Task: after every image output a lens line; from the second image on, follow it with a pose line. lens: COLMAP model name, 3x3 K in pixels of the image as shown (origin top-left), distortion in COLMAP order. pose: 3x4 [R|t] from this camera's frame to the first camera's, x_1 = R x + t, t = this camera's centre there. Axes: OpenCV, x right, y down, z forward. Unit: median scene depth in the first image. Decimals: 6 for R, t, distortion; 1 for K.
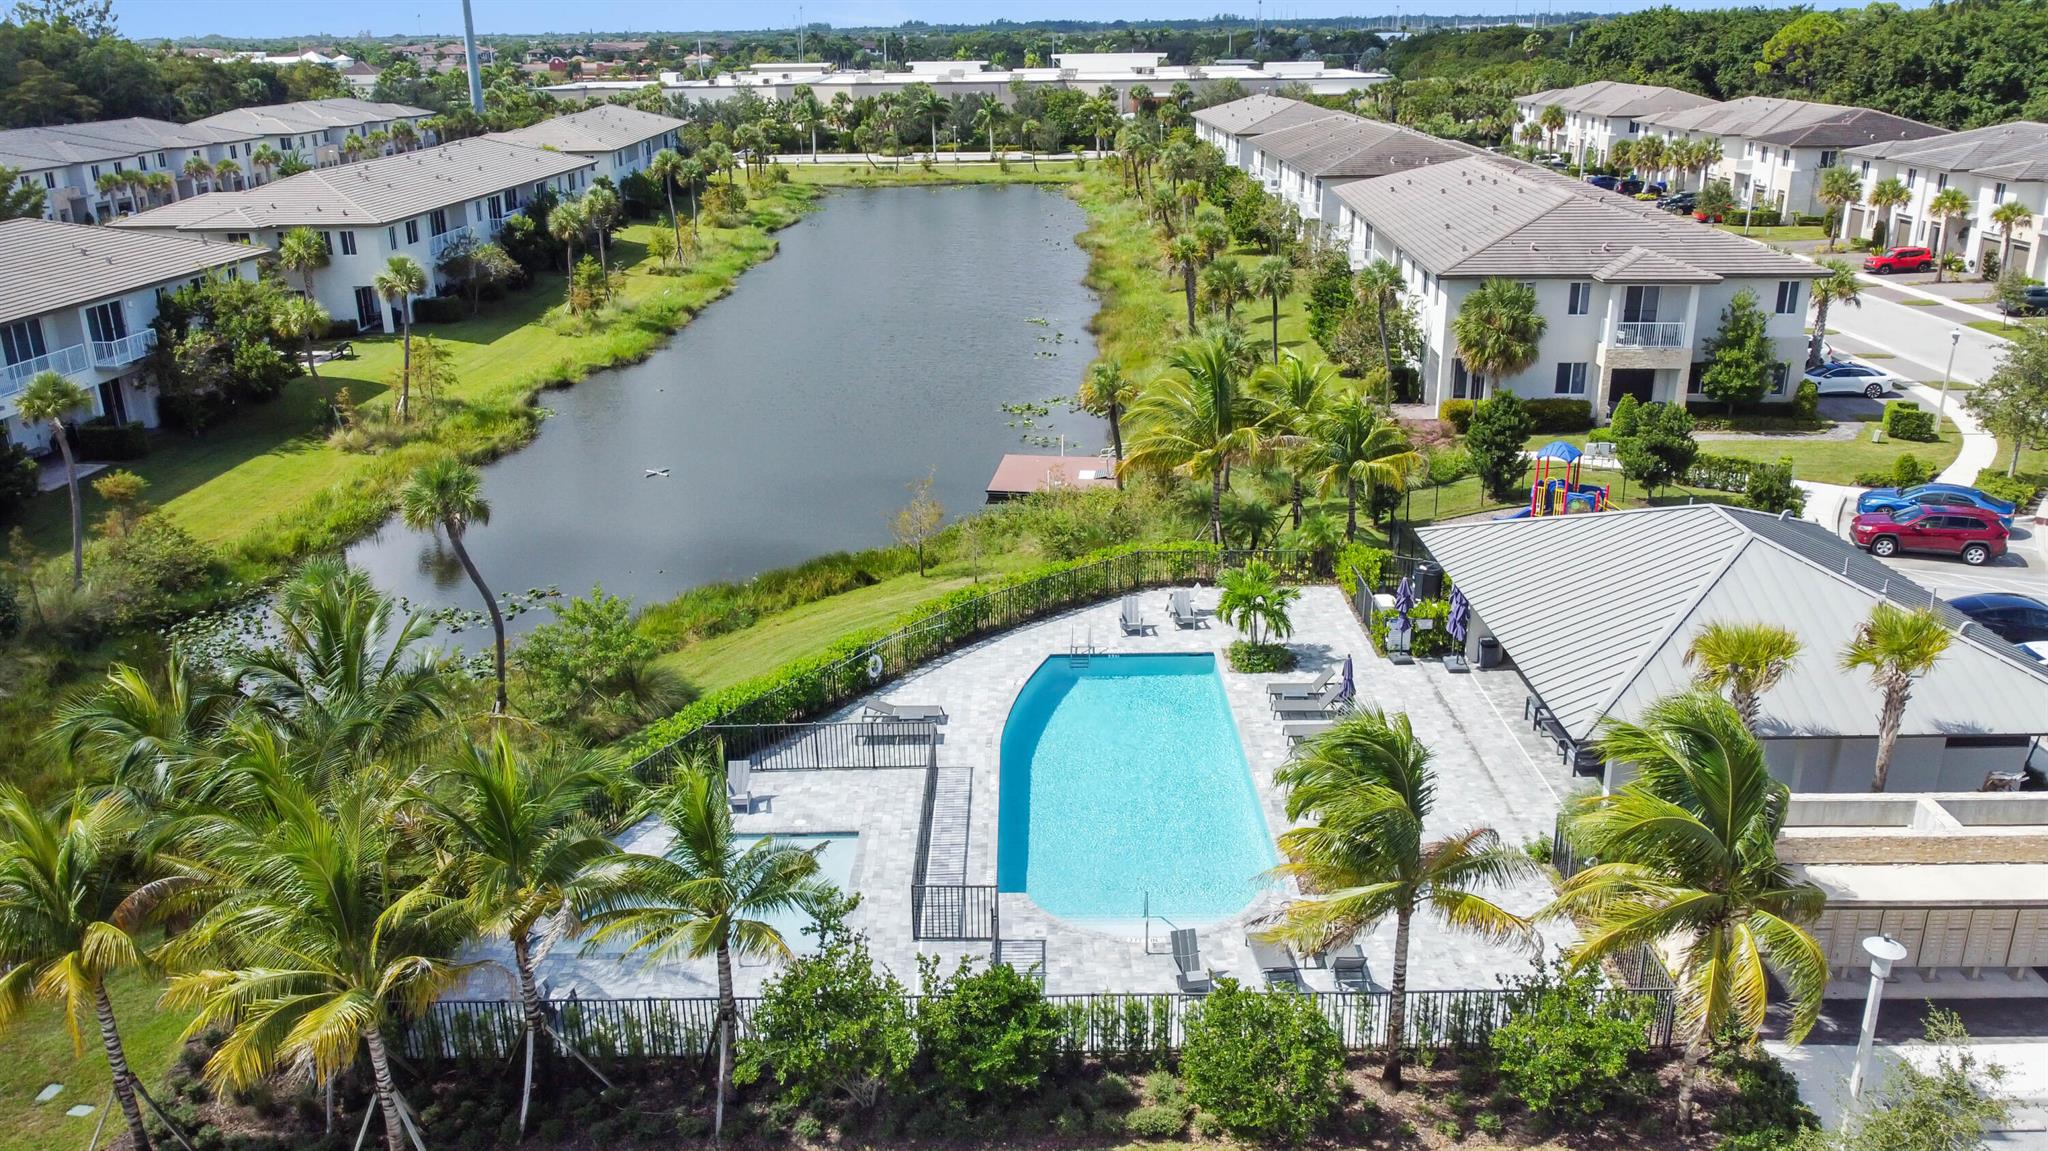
lens RADIAL K [[1589.7, 0, 1024.0], [0, 1589.7, 575.5], [0, 0, 1]] dist [-0.000651, -0.016332]
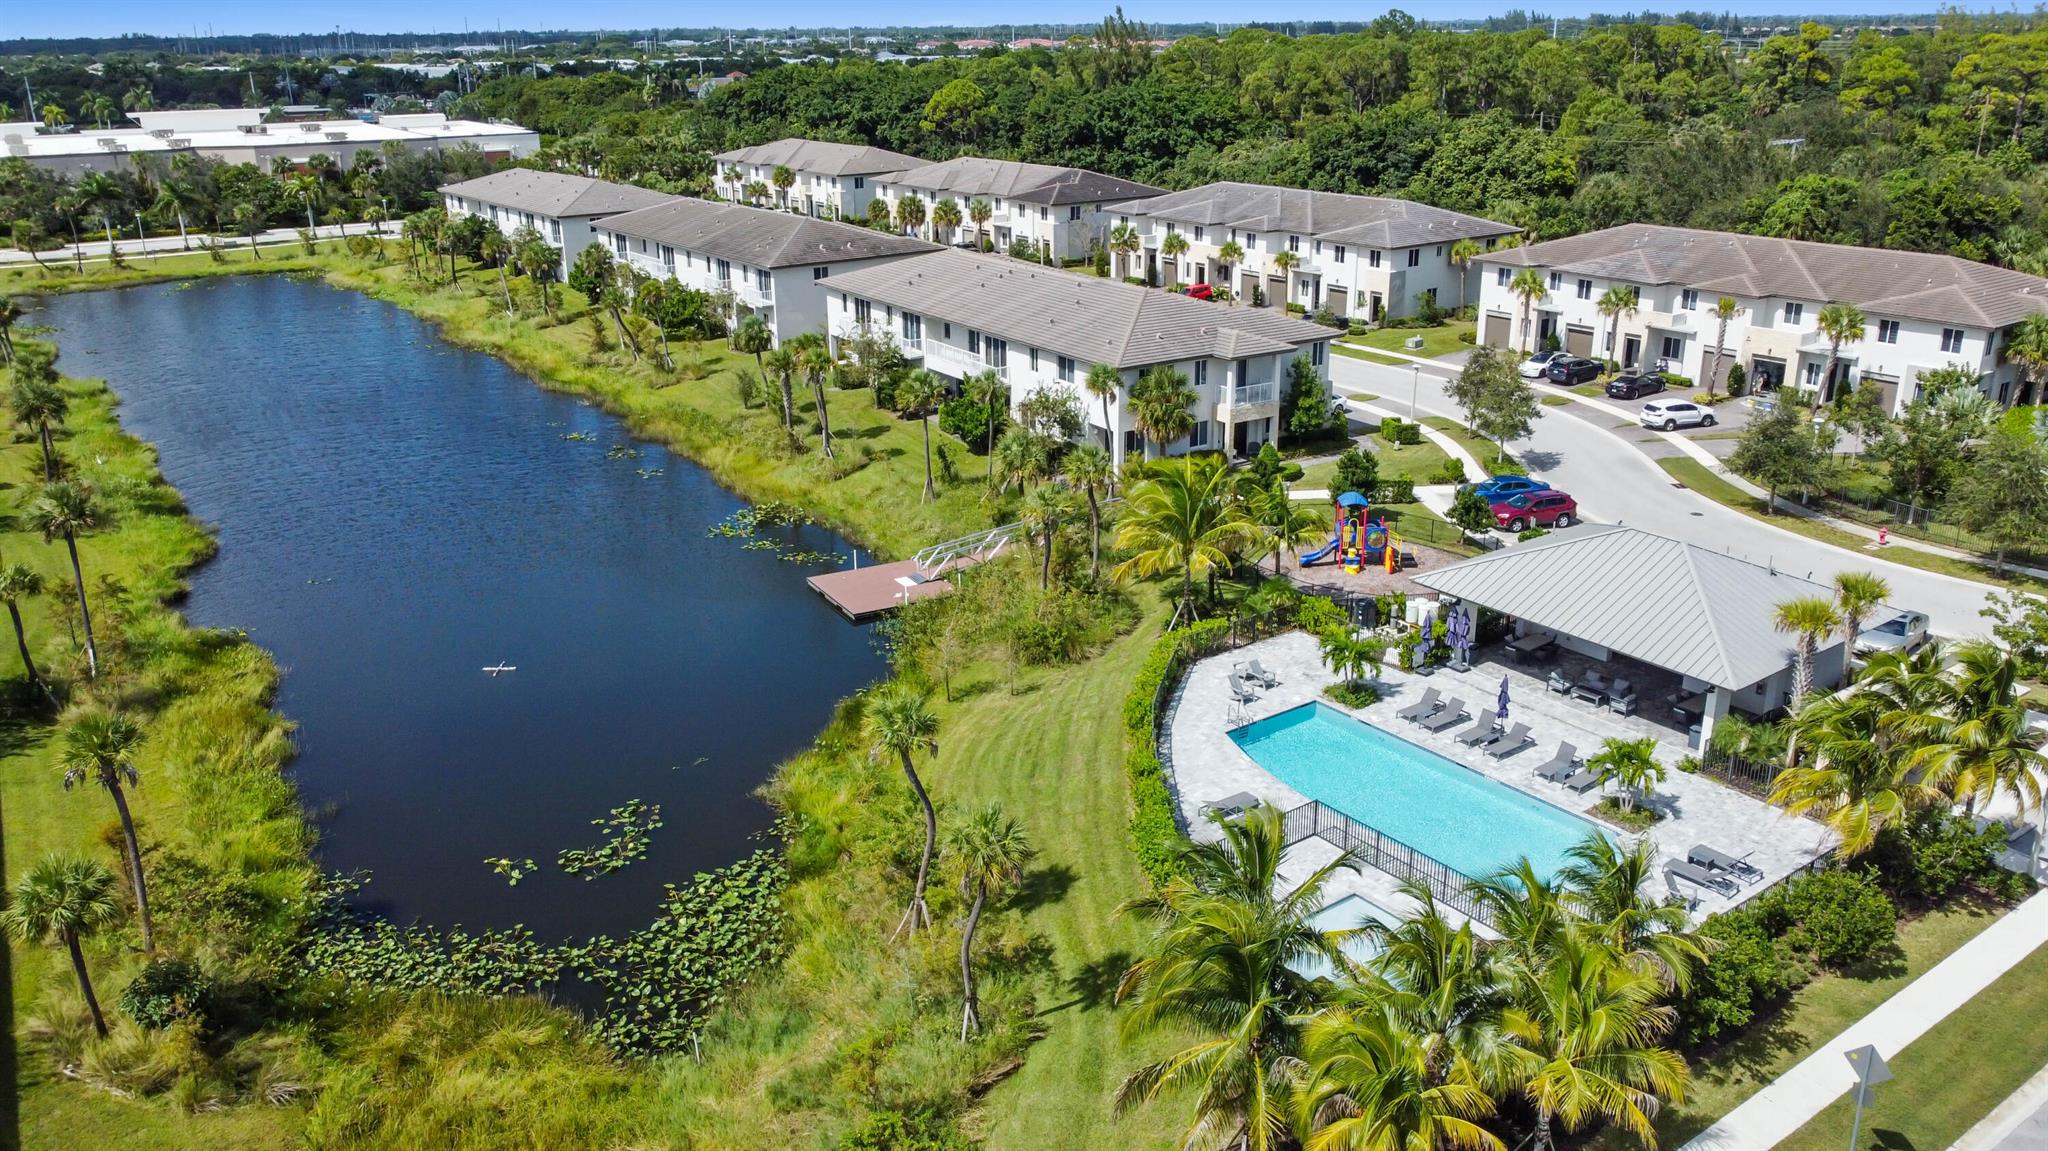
lens RADIAL K [[1589.7, 0, 1024.0], [0, 1589.7, 575.5], [0, 0, 1]] dist [-0.000651, -0.016332]
pose [[0.785891, -0.195756, 0.586562, -0.292634], [0.196750, 0.978432, 0.062925, -0.065863], [-0.586230, 0.065954, 0.807456, 0.032380]]
